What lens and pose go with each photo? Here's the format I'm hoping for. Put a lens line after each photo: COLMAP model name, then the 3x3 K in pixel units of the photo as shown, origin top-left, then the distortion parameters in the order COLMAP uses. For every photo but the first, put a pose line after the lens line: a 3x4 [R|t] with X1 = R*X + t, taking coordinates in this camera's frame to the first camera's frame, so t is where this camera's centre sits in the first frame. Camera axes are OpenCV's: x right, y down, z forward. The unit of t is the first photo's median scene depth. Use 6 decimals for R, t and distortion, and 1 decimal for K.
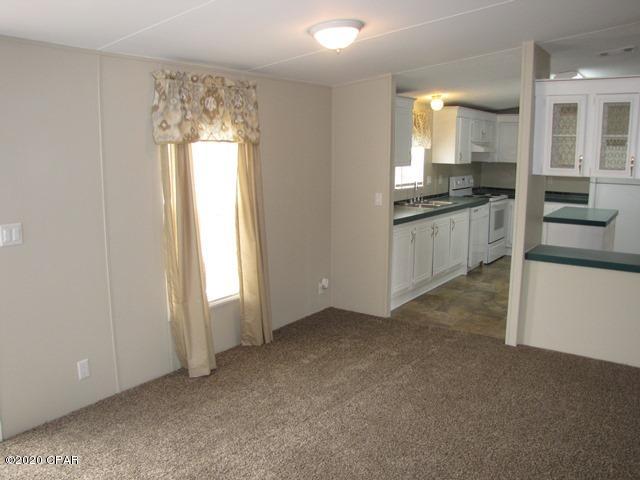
lens RADIAL K [[546.5, 0, 331.1], [0, 546.5, 237.9], [0, 0, 1]] dist [-0.171695, 0.151605]
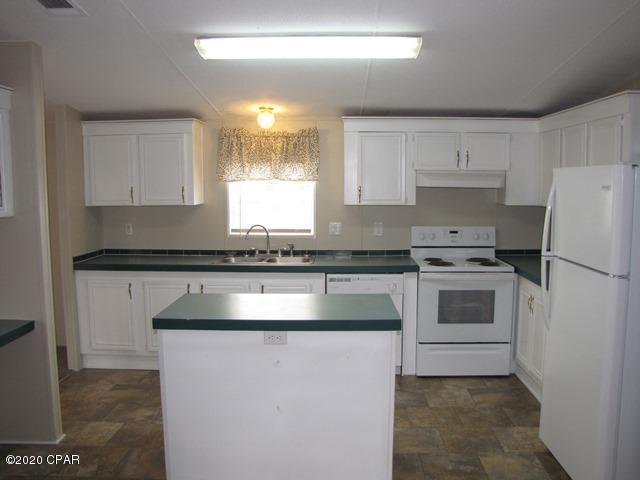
lens RADIAL K [[546.5, 0, 331.1], [0, 546.5, 237.9], [0, 0, 1]] dist [-0.171695, 0.151605]
pose [[0.533631, 0.076204, -0.842278, 0.755913], [-0.133373, 0.991052, 0.005165, -0.095820], [0.835135, 0.109581, 0.539019, 0.620265]]
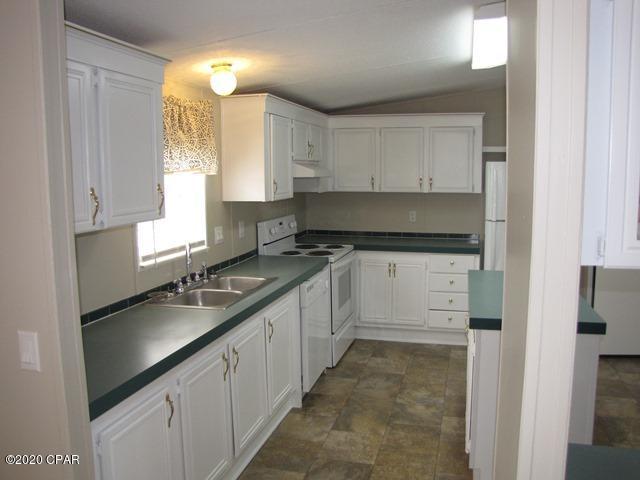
lens RADIAL K [[546.5, 0, 331.1], [0, 546.5, 237.9], [0, 0, 1]] dist [-0.171695, 0.151605]
pose [[0.940553, -0.055766, 0.335037, 0.105387], [0.069957, 0.997086, -0.030428, -0.078364], [-0.332364, 0.052058, 0.941713, 0.462631]]
